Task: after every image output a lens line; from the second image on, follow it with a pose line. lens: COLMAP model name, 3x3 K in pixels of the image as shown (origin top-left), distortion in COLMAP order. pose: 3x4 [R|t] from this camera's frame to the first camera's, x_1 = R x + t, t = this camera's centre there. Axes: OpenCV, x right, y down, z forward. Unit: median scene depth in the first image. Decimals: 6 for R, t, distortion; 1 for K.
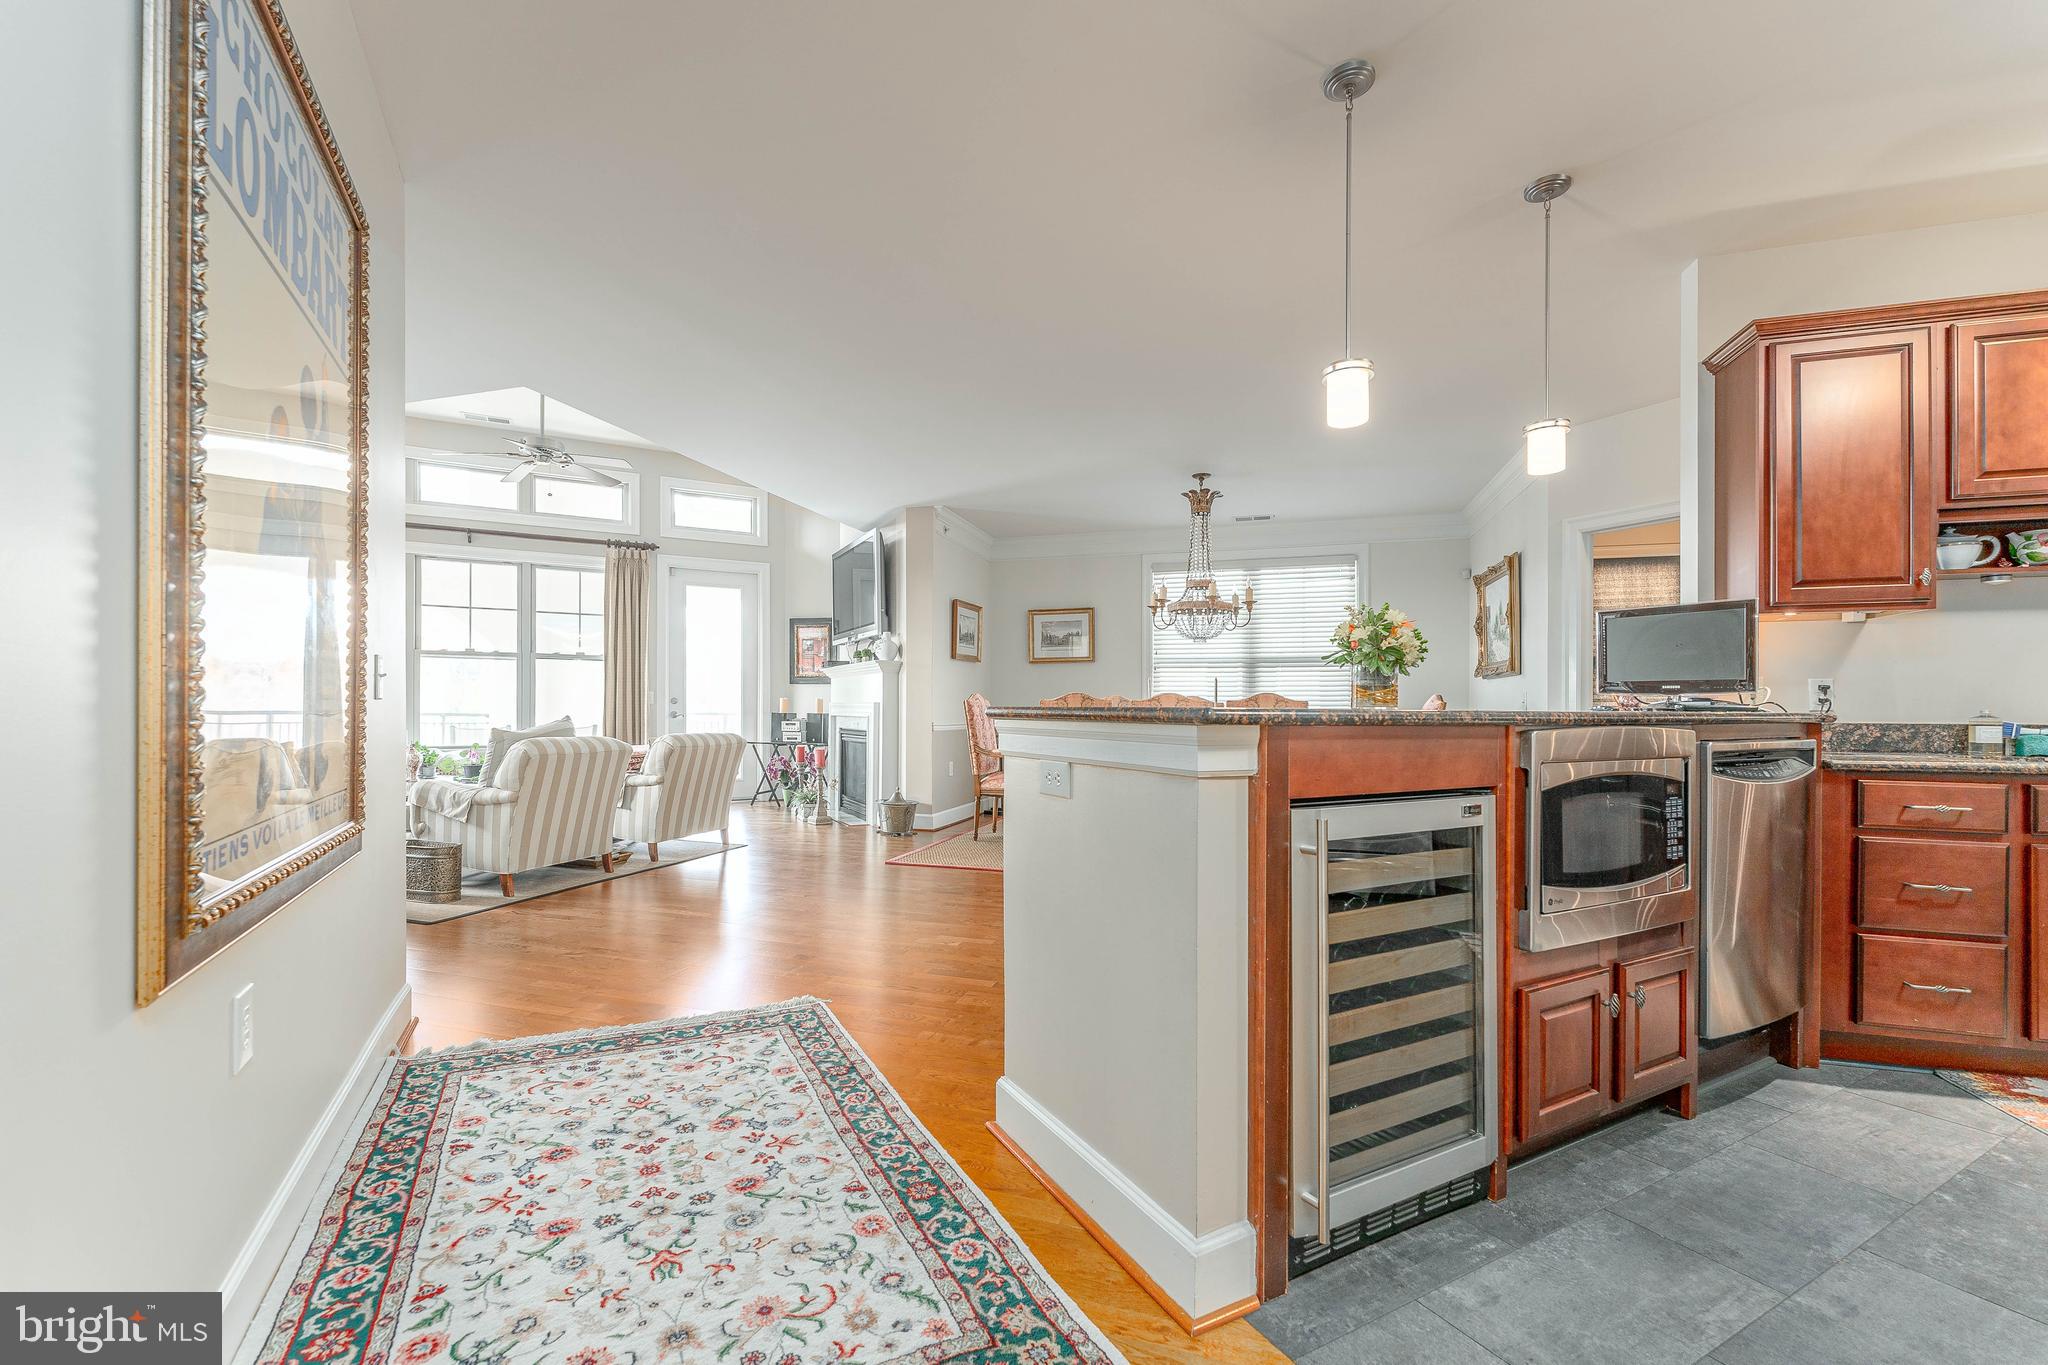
lens RADIAL K [[840.4, 0, 1014.1], [0, 840.4, 708.1], [0, 0, 1]] dist [0.004487, 0.000245]
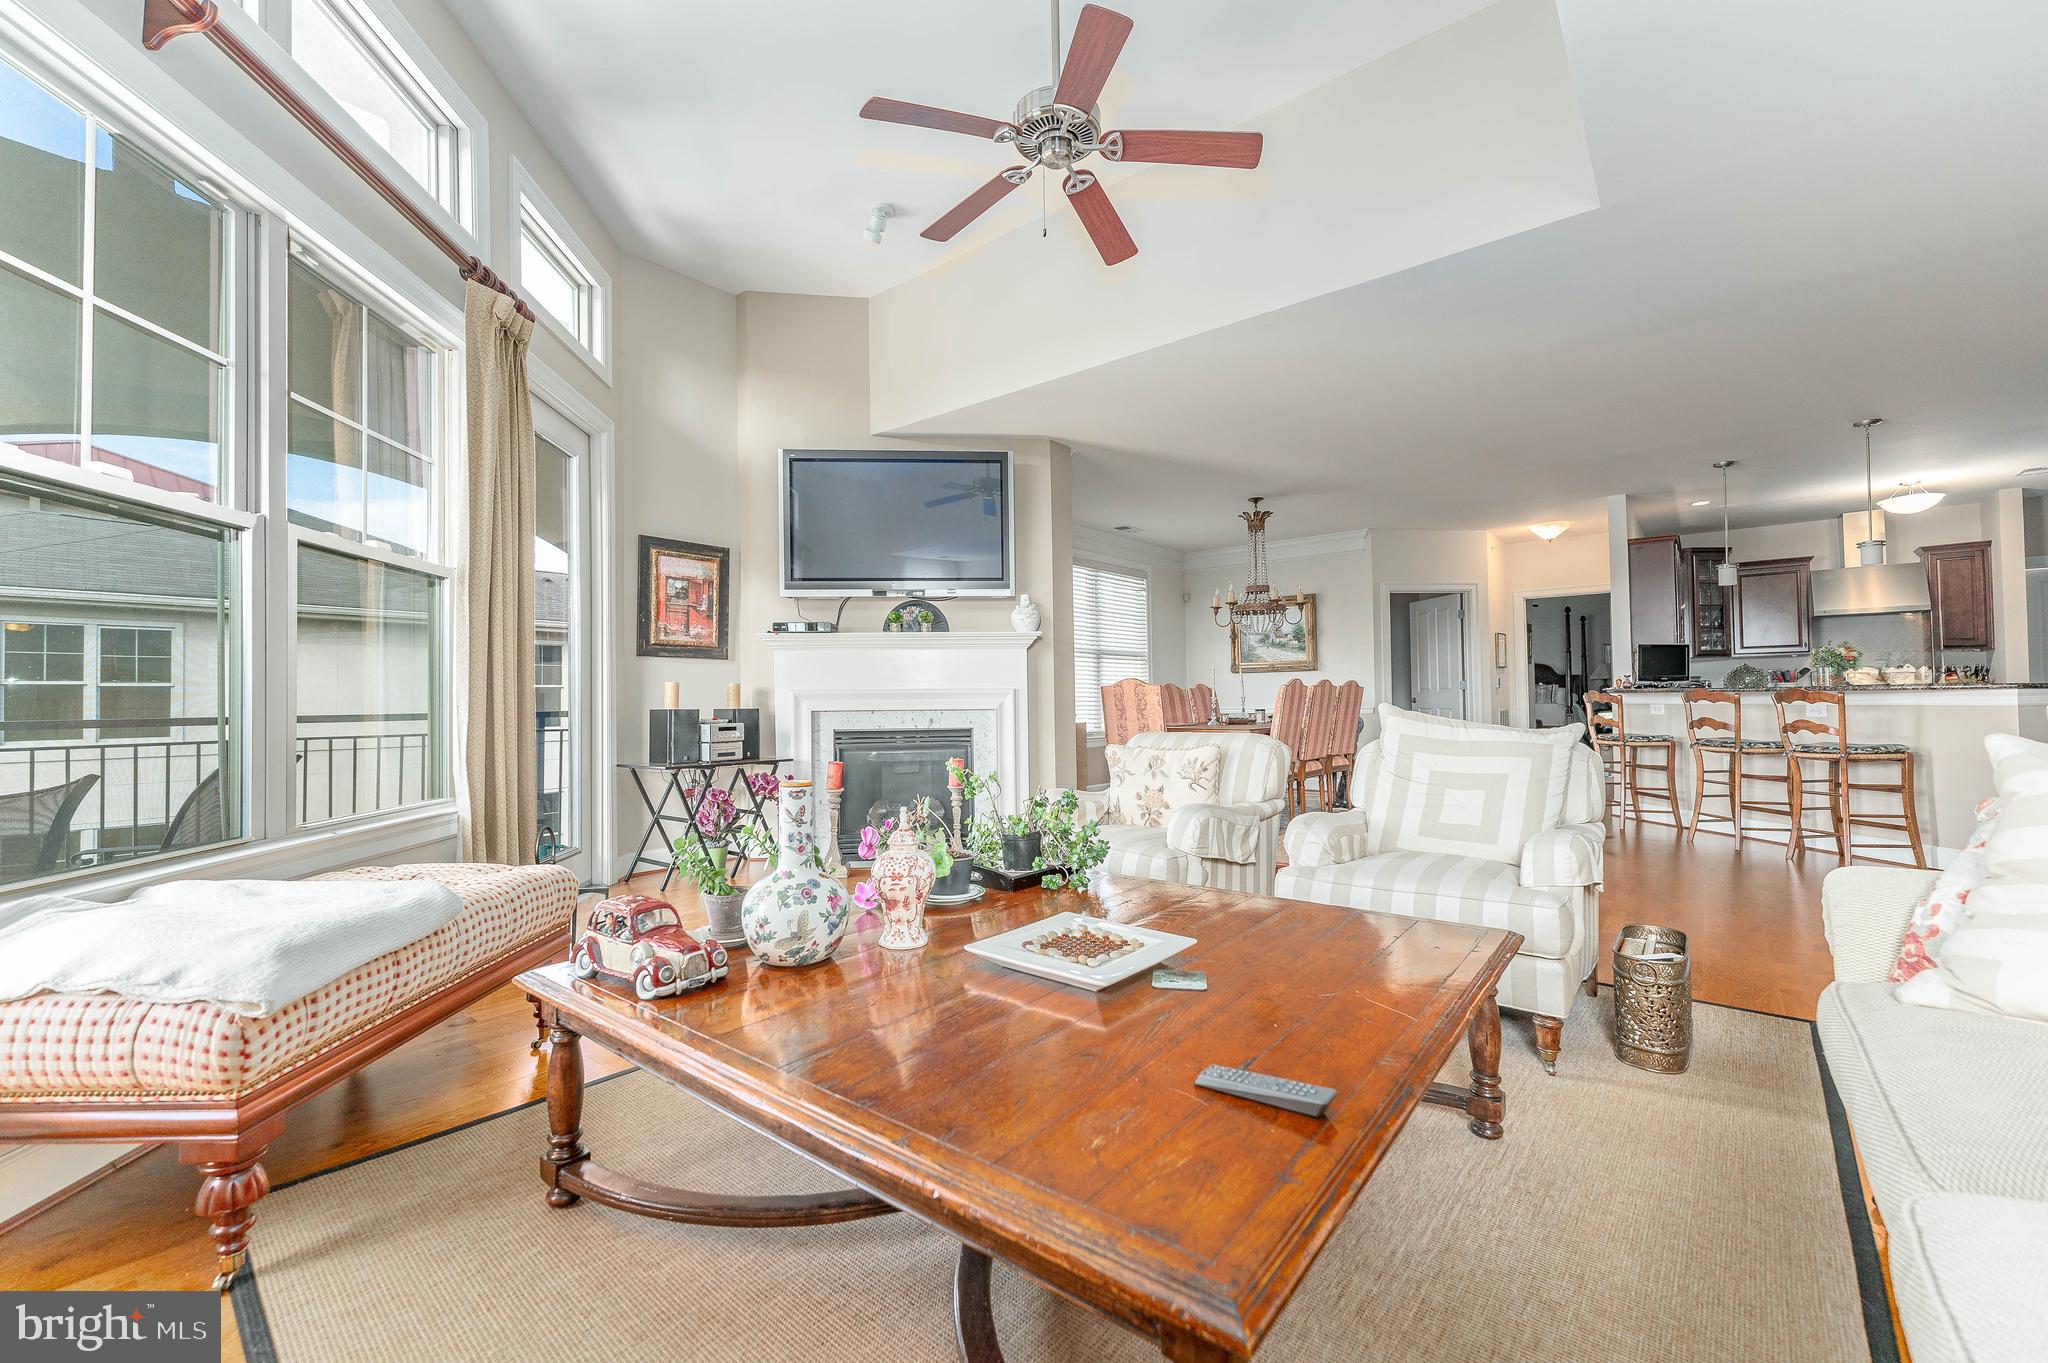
lens RADIAL K [[826.8, 0, 1021.4], [0, 826.8, 679.7], [0, 0, 1]] dist [0.001151, 0.000119]
pose [[0.388460, 0.013205, 0.921371, -2.116387], [0.013557, 0.999707, -0.020044, 0.000376], [-0.921366, 0.020277, 0.388167, 1.837655]]
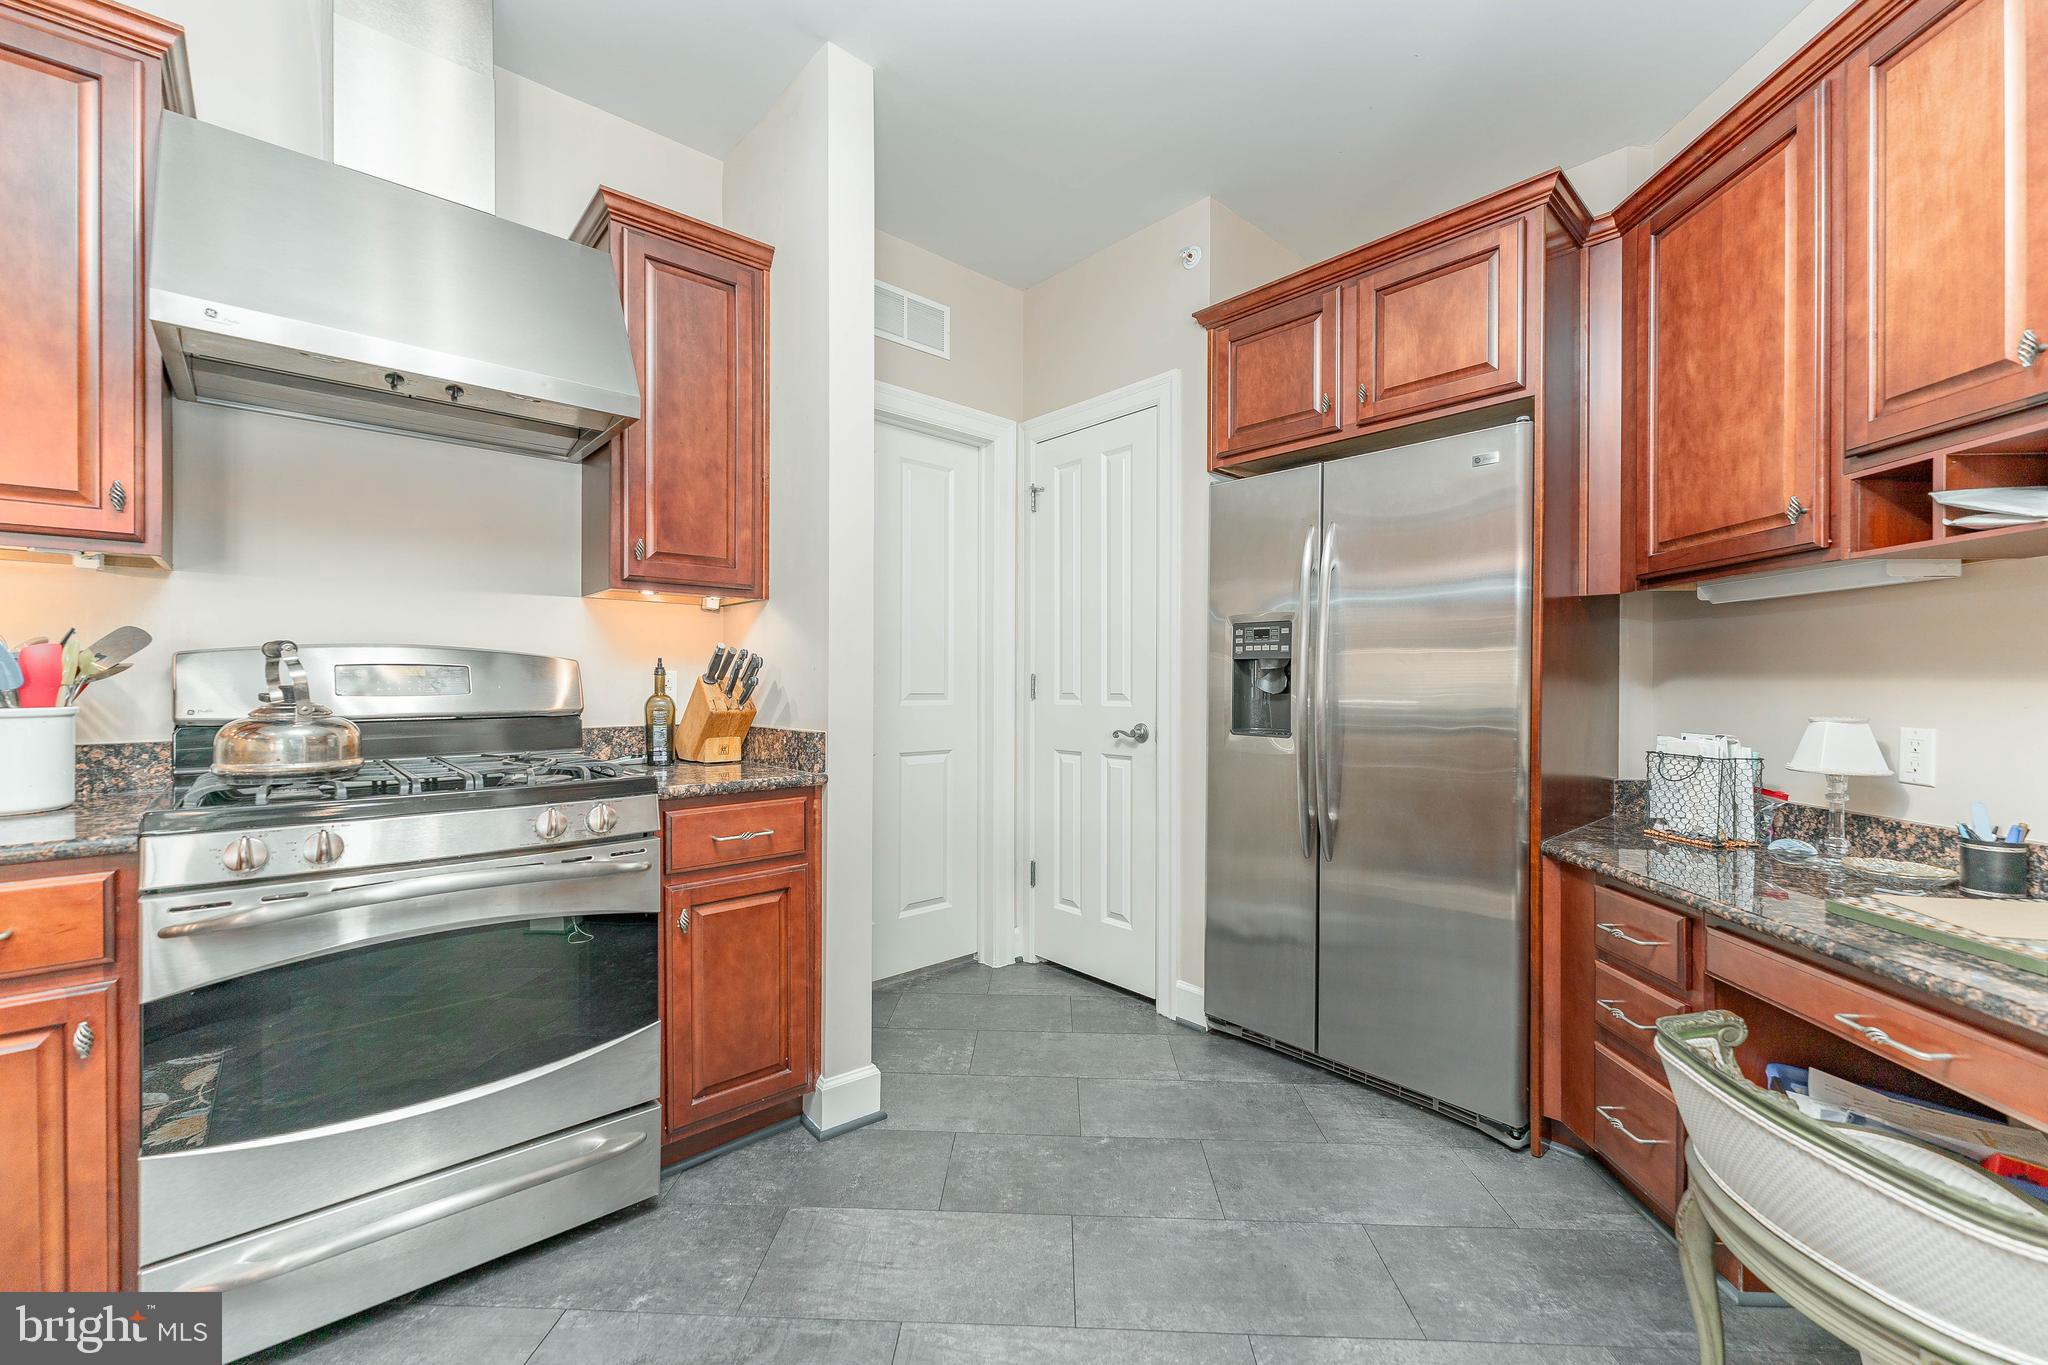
lens RADIAL K [[822.9, 0, 1027.5], [0, 822.9, 683.5], [0, 0, 1]] dist [-0.000172, -0.000161]
pose [[-0.857748, -0.008436, 0.514001, 0.851844], [-0.007322, 0.999964, 0.004192, -0.032833], [-0.514019, -0.000168, -0.857779, 0.584895]]
